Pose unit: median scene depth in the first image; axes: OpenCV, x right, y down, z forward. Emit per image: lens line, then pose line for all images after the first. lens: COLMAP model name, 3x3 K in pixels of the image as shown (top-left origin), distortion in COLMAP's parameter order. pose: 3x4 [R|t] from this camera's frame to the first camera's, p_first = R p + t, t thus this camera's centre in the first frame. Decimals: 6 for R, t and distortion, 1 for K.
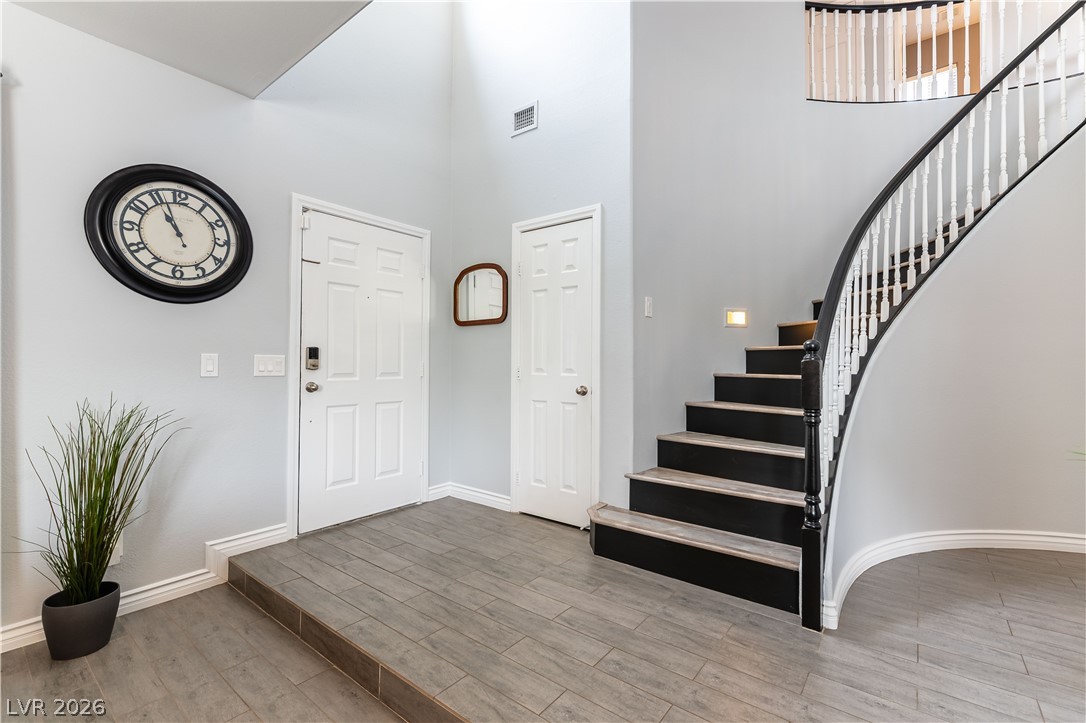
lens RADIAL K [[478.4, 0, 550.5], [0, 478.4, 355.2], [0, 0, 1]] dist [-0.000157, 0.000034]
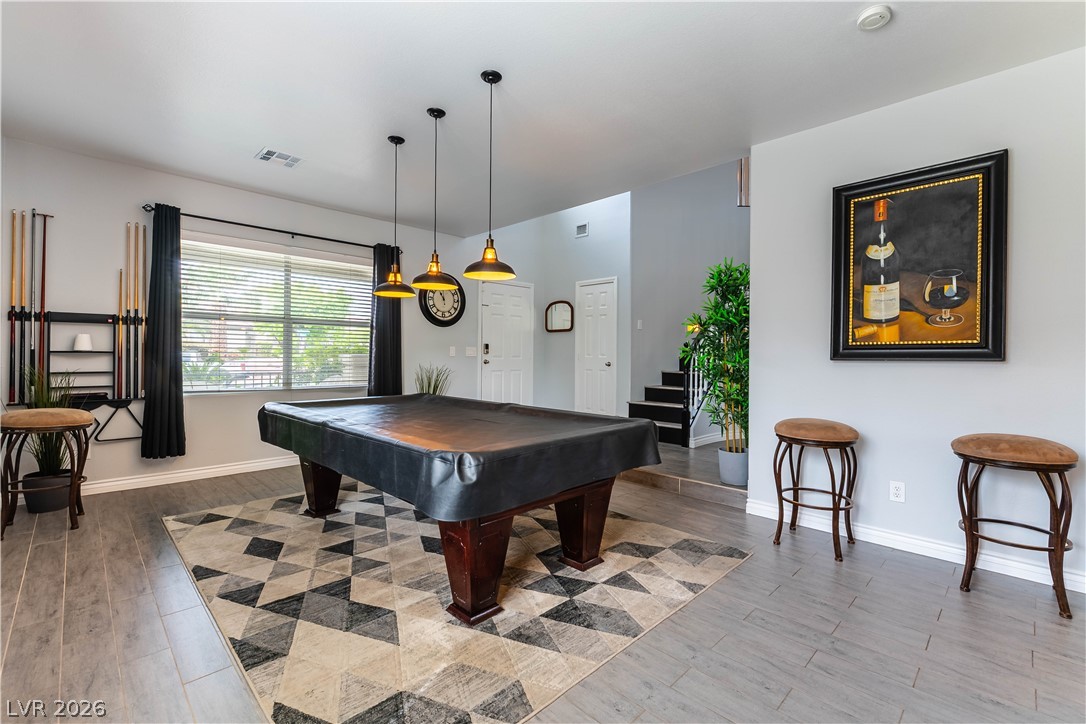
lens RADIAL K [[478.4, 0, 550.5], [0, 478.4, 355.7], [0, 0, 1]] dist [-0.000157, 0.000034]
pose [[0.991241, 0.001606, -0.132059, 0.094127], [0.000540, 0.999868, 0.016217, 0.002213], [0.132068, -0.016147, 0.991109, -1.175791]]
